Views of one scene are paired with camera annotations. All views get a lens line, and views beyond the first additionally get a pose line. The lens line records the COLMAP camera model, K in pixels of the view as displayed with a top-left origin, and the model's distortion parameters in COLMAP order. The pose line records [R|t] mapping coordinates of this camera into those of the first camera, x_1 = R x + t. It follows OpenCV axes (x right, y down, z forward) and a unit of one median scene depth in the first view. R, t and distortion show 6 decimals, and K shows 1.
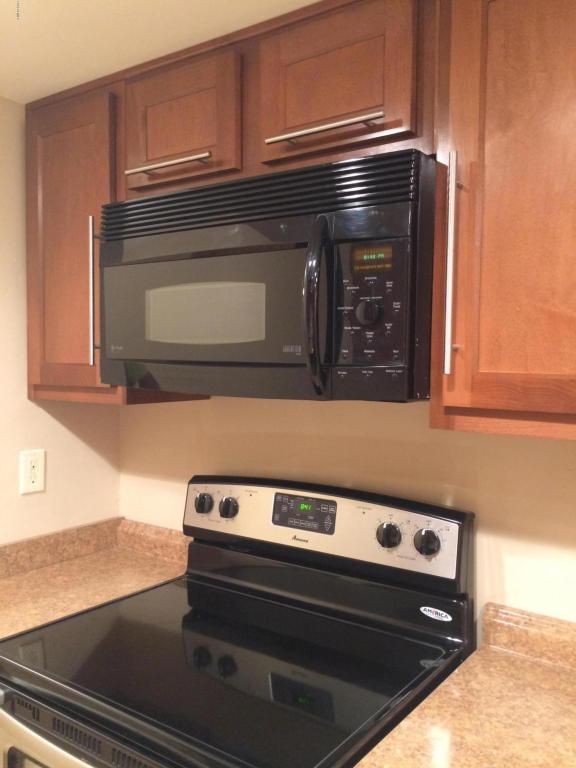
lens RADIAL K [[709.0, 0, 288.0], [0, 709.0, 384.0], [0, 0, 1]] dist [0.085209, -0.002181]
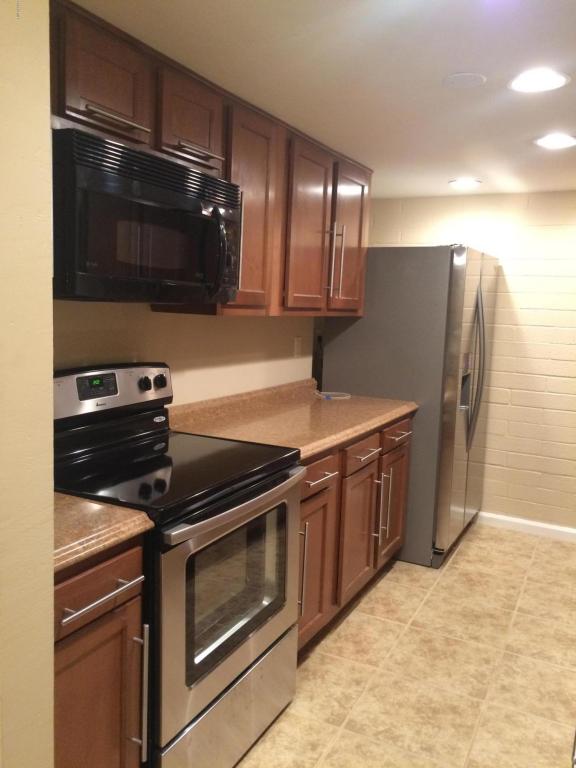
lens RADIAL K [[709.0, 0, 288.0], [0, 709.0, 384.0], [0, 0, 1]] dist [0.085209, -0.002181]
pose [[-0.188833, -0.136499, 0.972476, -1.497337], [-0.000197, 0.990298, 0.138962, -0.020459], [-0.982009, 0.026049, -0.187028, 0.940830]]
